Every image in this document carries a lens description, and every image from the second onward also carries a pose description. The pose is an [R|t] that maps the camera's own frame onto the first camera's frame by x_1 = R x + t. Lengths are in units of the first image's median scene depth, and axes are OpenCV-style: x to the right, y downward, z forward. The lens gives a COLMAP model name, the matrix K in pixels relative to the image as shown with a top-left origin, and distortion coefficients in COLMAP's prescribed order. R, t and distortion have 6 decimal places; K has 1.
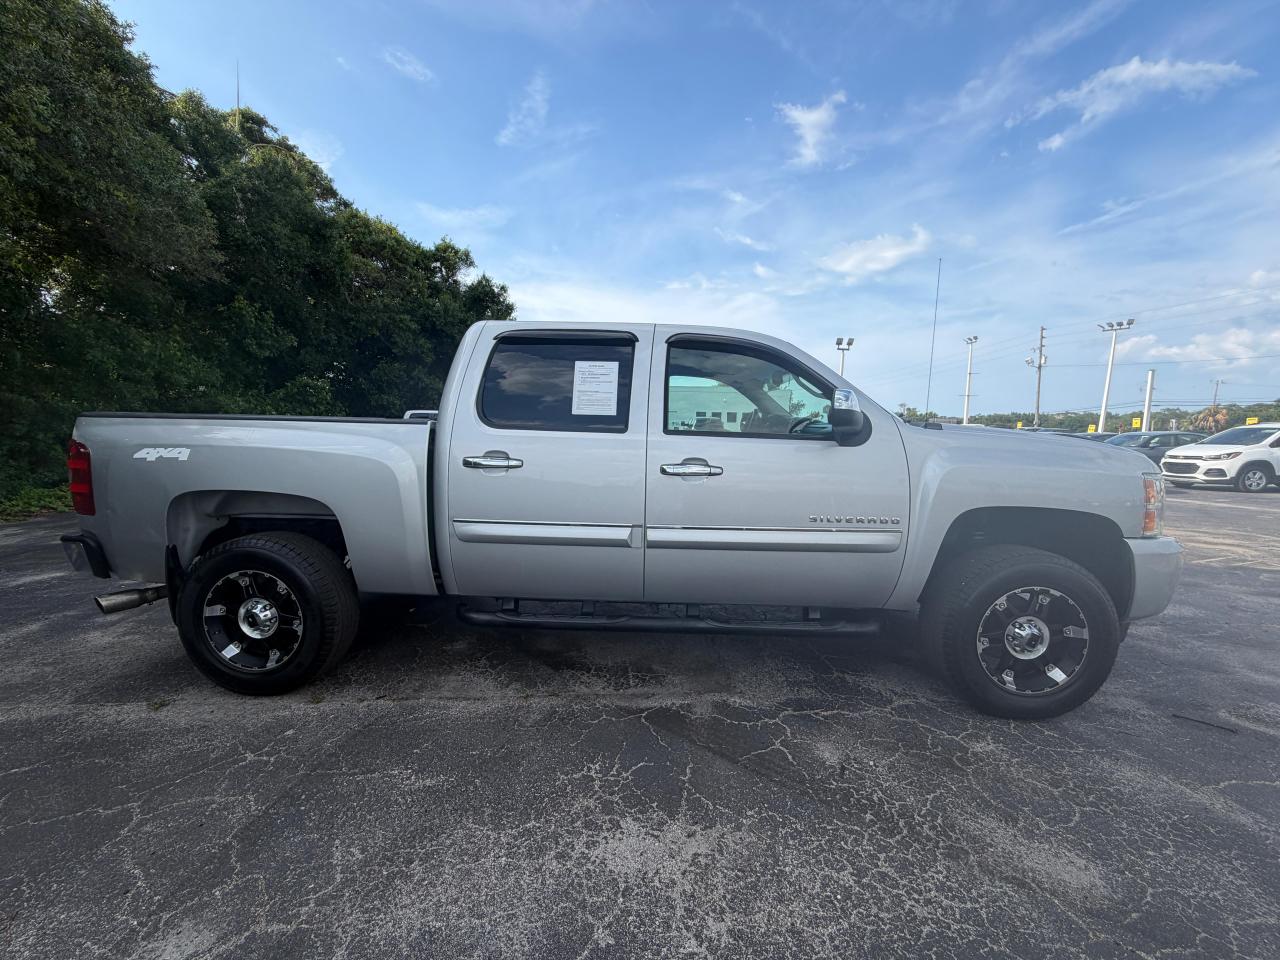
lens RADIAL K [[517.3, 0, 647.5], [0, 517.3, 483.2], [0, 0, 1]] dist [-0.000828, 0.000140]
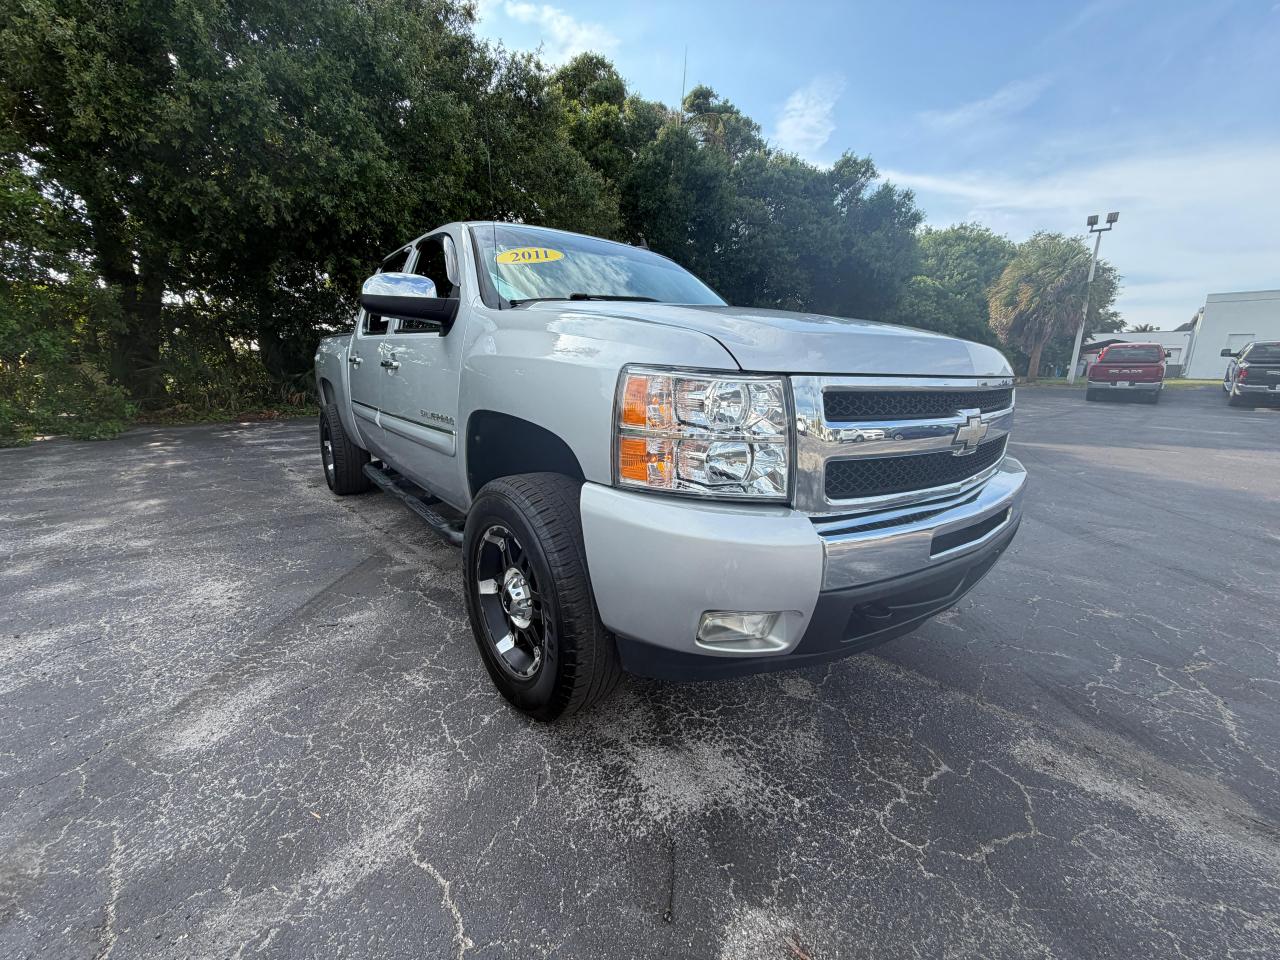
lens RADIAL K [[532.7, 0, 640.0], [0, 532.7, 480.0], [0, 0, 1]] dist [0.000407, -0.000110]
pose [[0.637412, 0.160607, -0.753599, 0.197445], [-0.085022, 0.986723, 0.138377, 0.003309], [0.765818, -0.024131, 0.642605, 0.094606]]
